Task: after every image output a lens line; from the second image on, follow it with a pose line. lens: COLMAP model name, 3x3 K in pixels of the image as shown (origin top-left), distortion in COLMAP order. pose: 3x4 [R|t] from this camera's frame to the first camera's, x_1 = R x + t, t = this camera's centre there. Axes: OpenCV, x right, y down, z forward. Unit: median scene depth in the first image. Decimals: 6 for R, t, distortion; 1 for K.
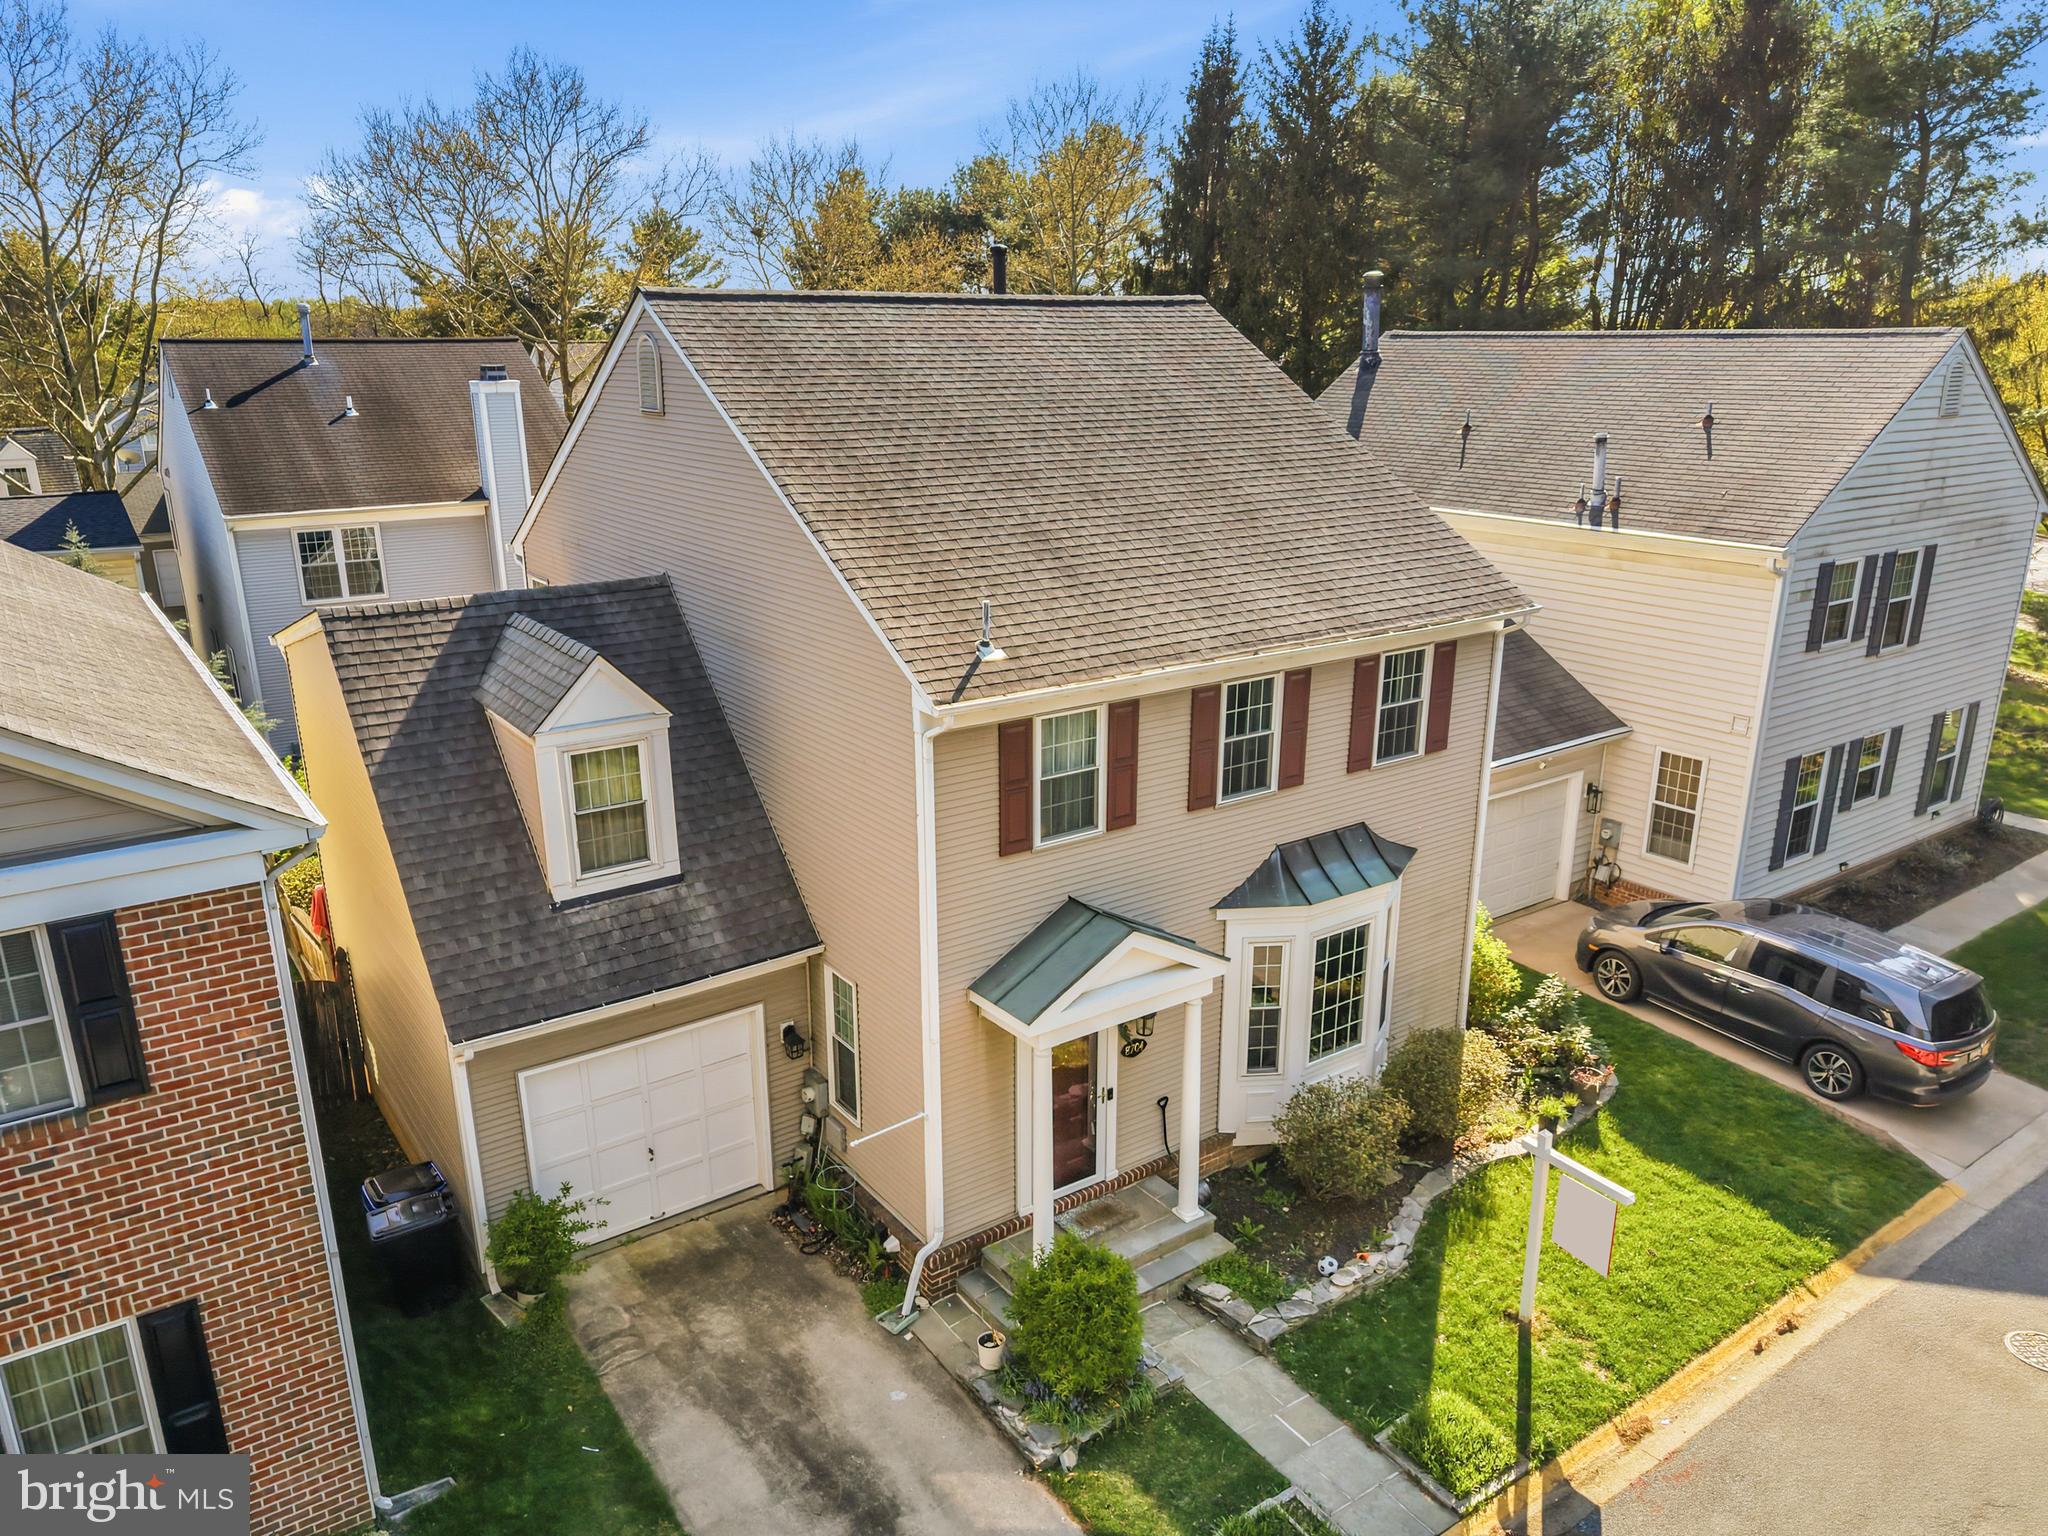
lens RADIAL K [[1443.7, 0, 1022.5], [0, 1443.7, 791.5], [0, 0, 1]] dist [-0.003426, -0.002634]
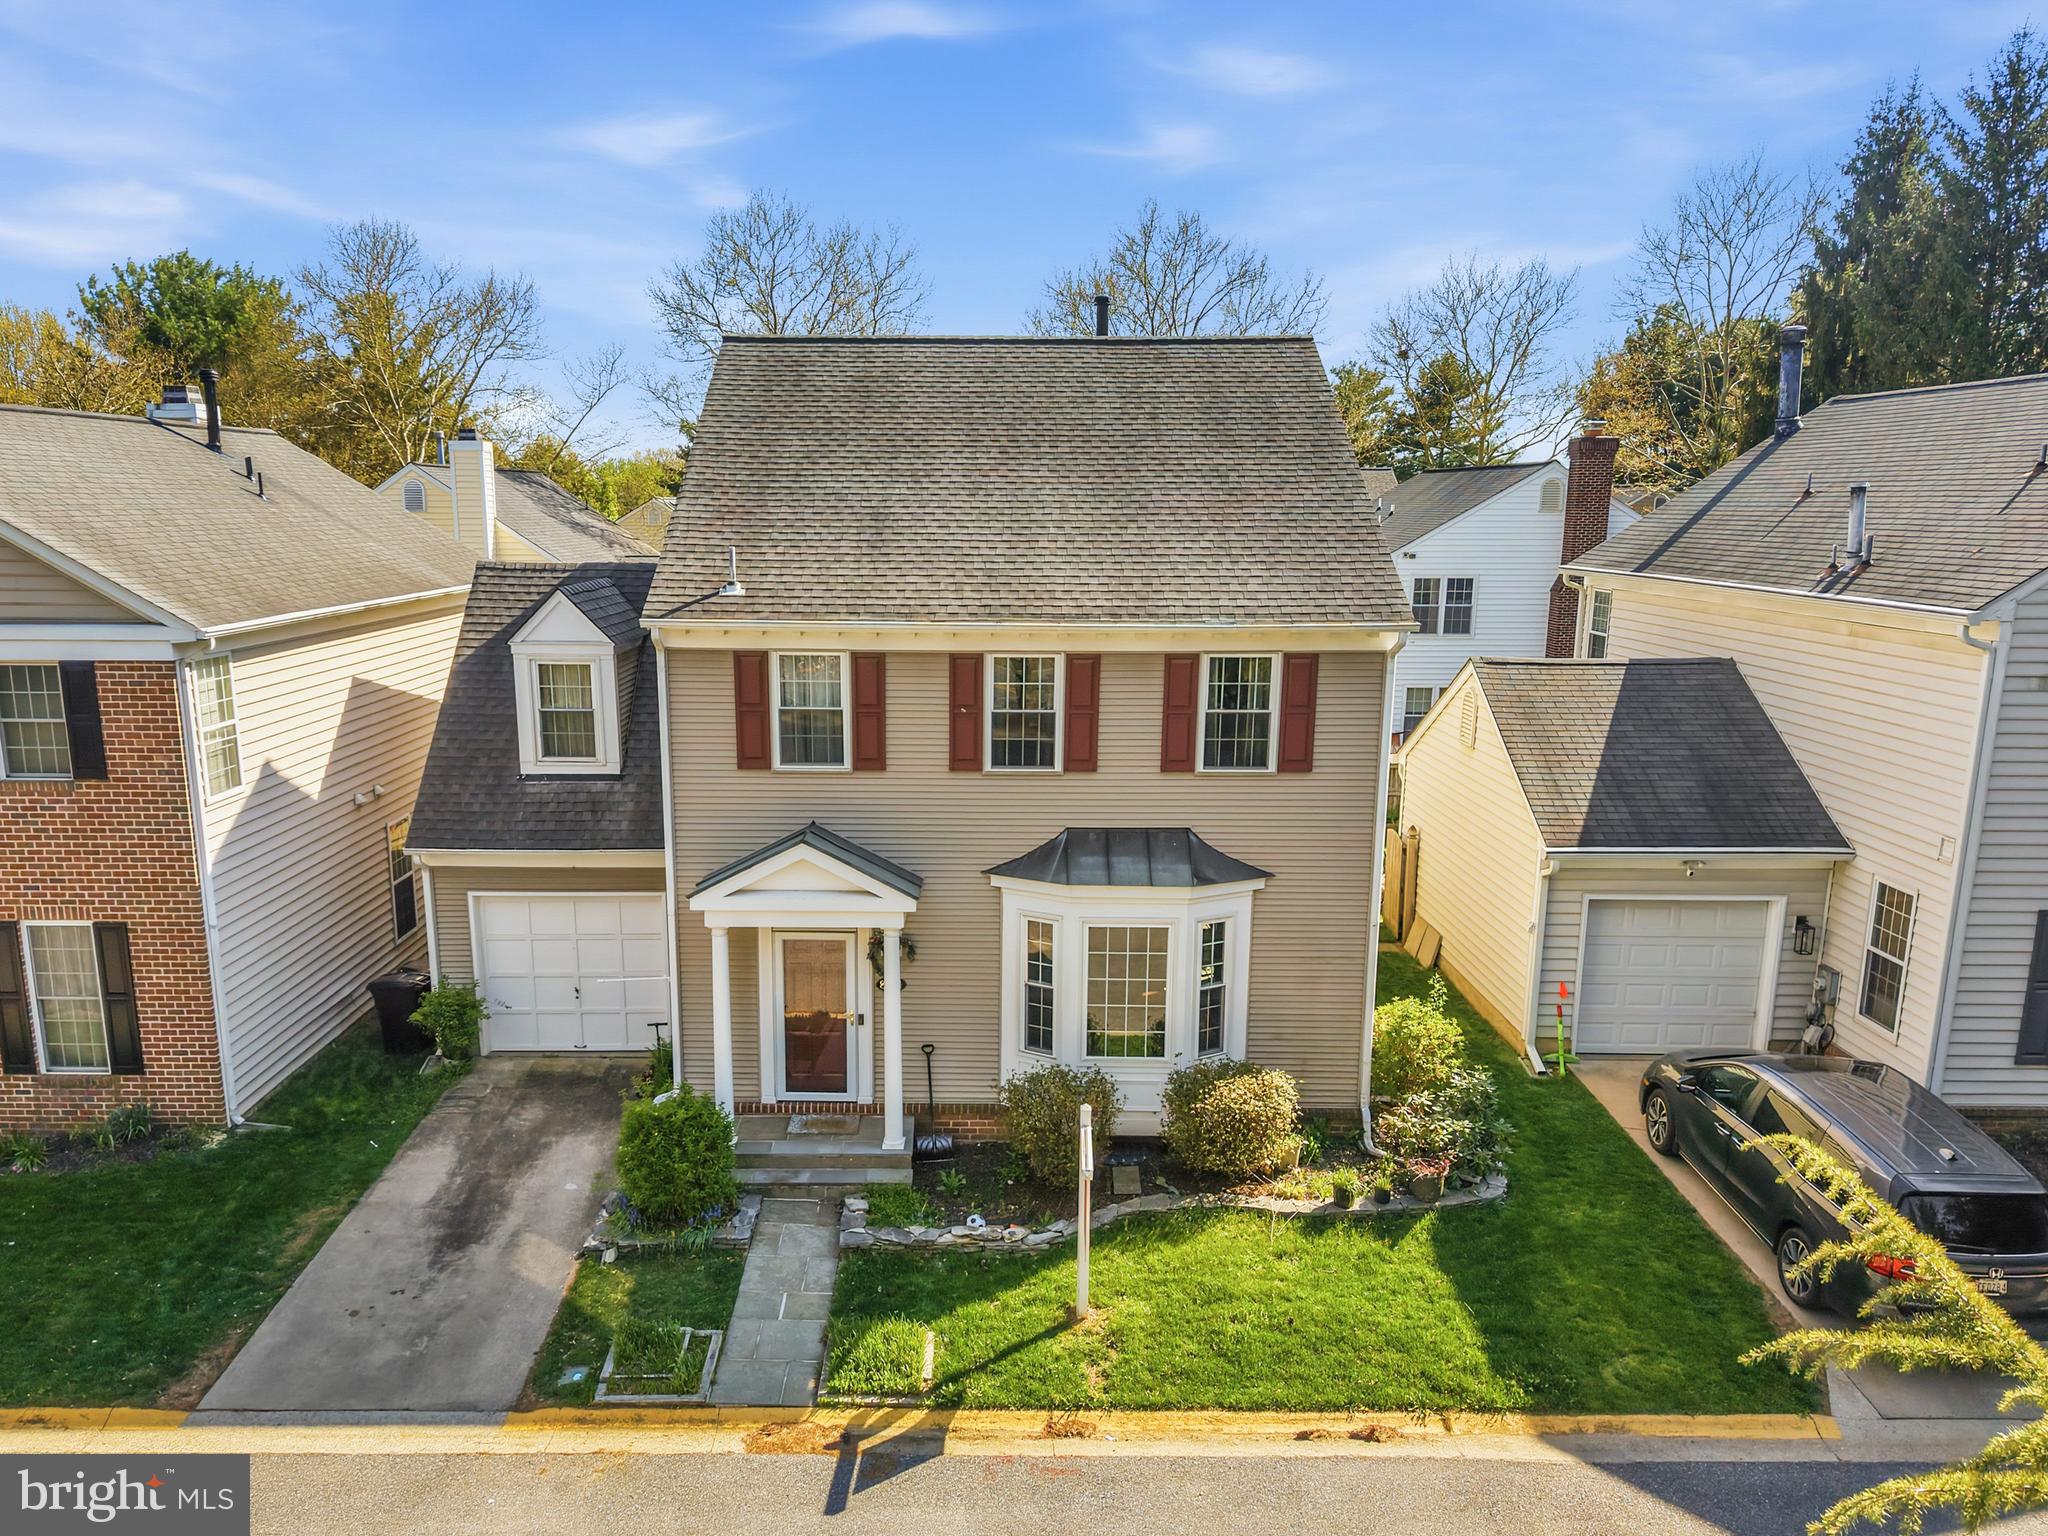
lens RADIAL K [[1483.8, 0, 970.0], [0, 1483.8, 822.5], [0, 0, 1]] dist [0.008760, -0.002805]
pose [[0.809331, 0.129604, -0.572875, 0.763640], [-0.182498, 0.982564, -0.035535, 0.088838], [0.558280, 0.133308, 0.818872, 0.106142]]
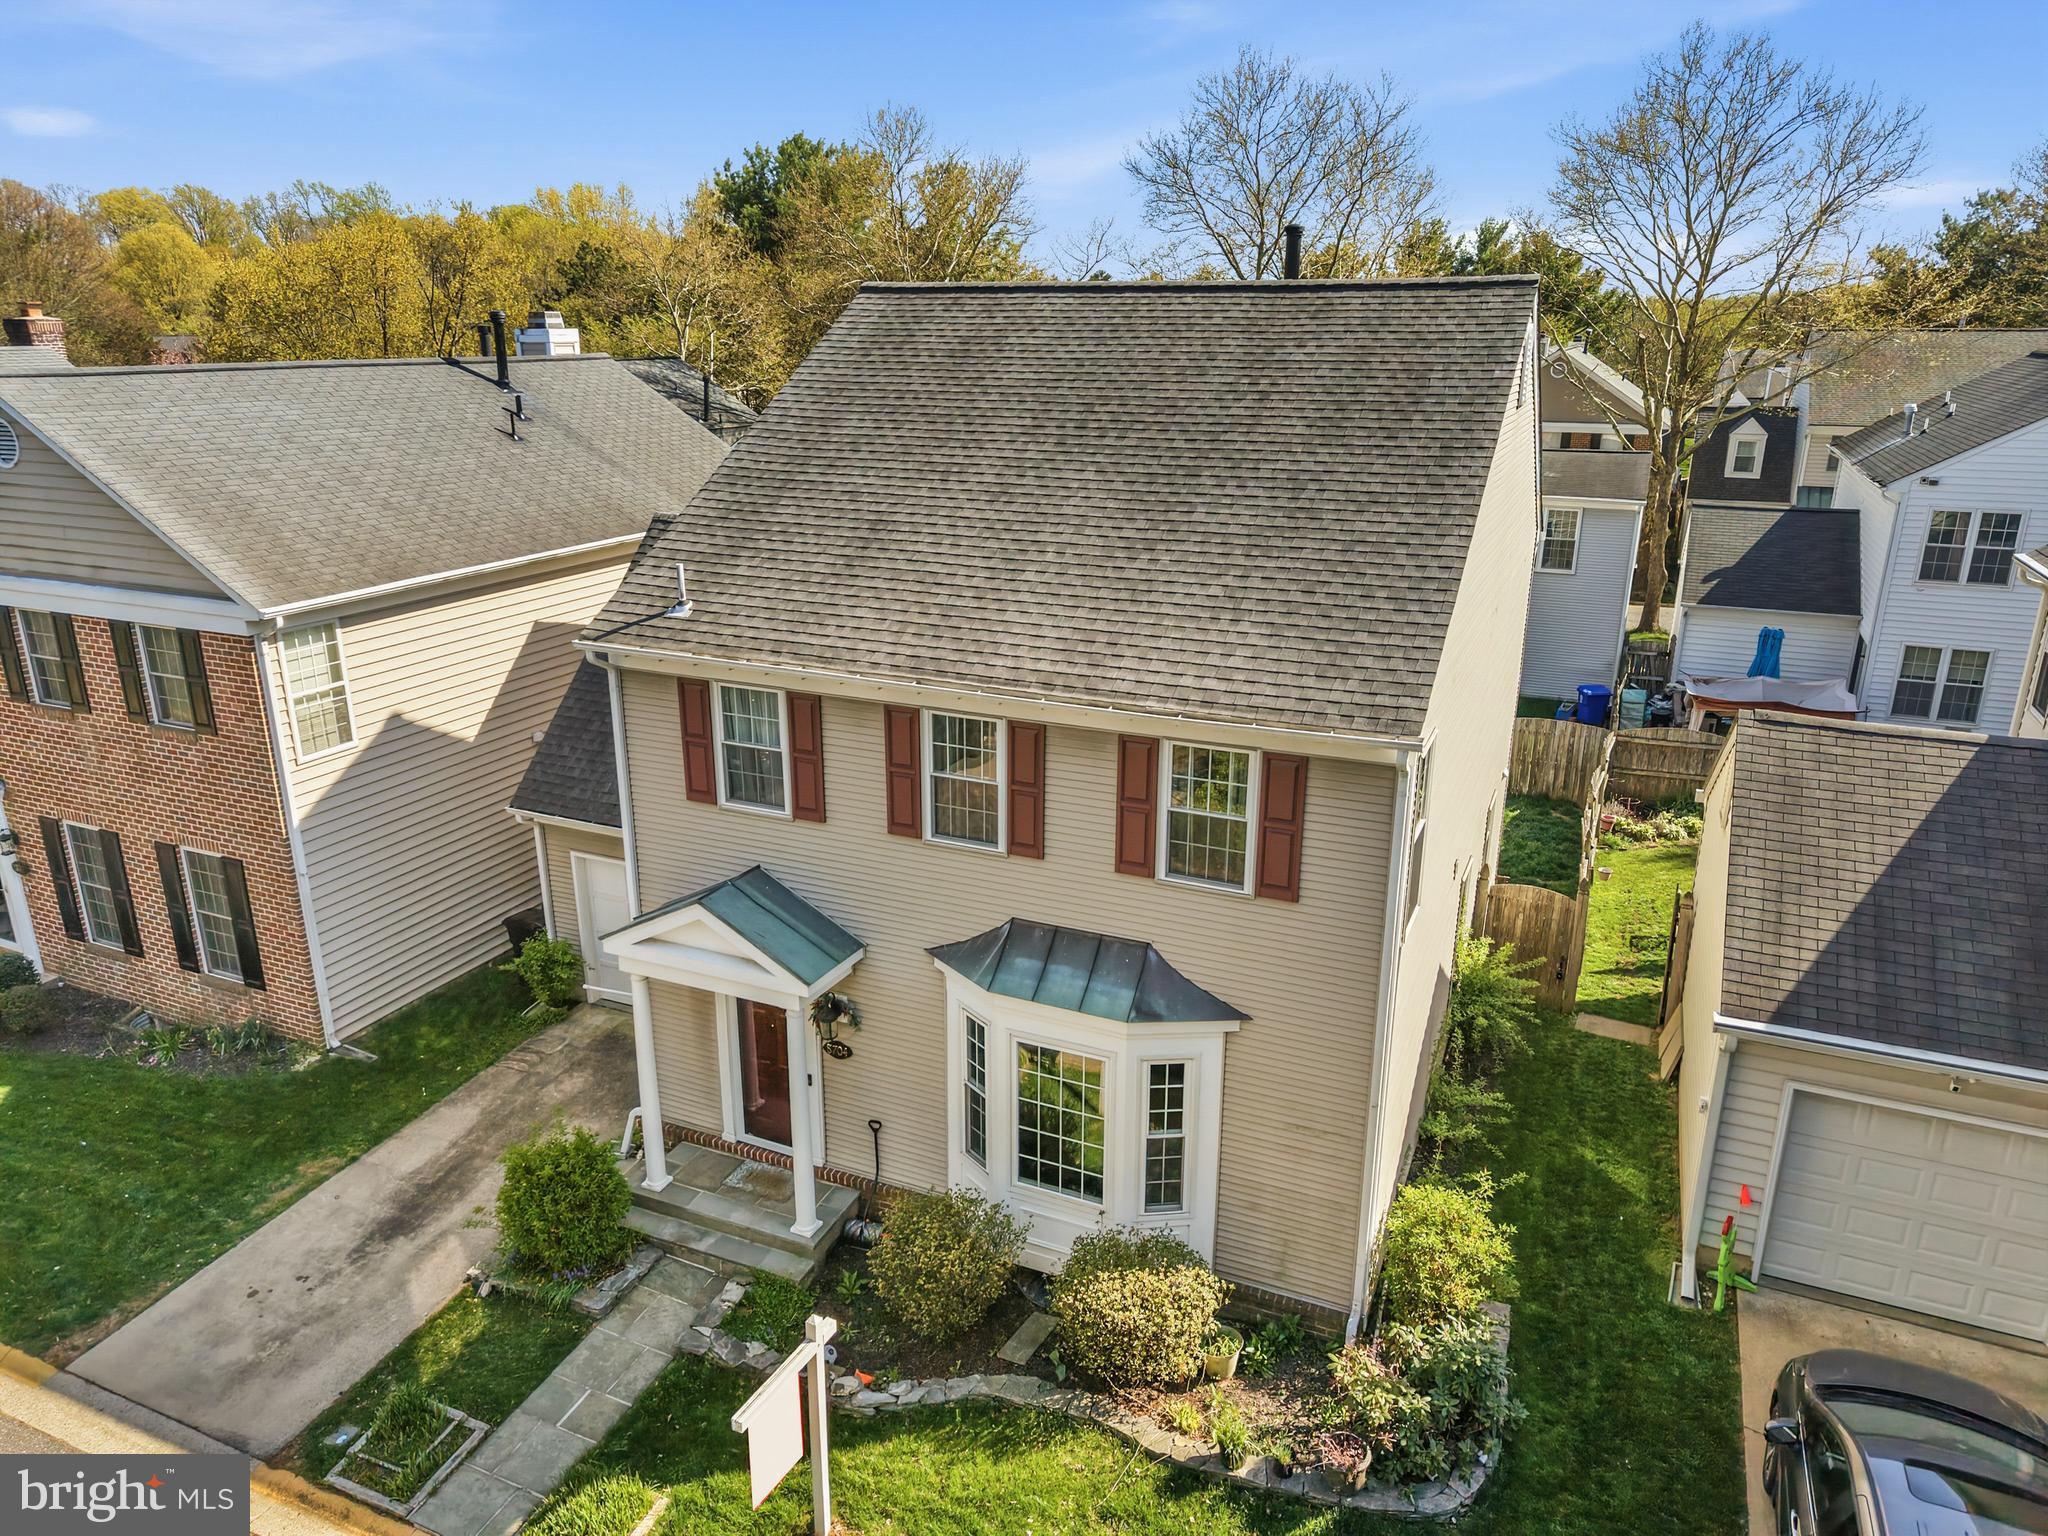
lens RADIAL K [[1378.9, 0, 1024.0], [0, 1378.9, 768.0], [0, 0, 1]] dist [0.002800, -0.000815]
pose [[0.507968, 0.268519, -0.818453, 0.877546], [-0.263638, 0.953037, 0.149048, -0.182613], [0.820038, 0.140064, 0.554905, 0.567282]]
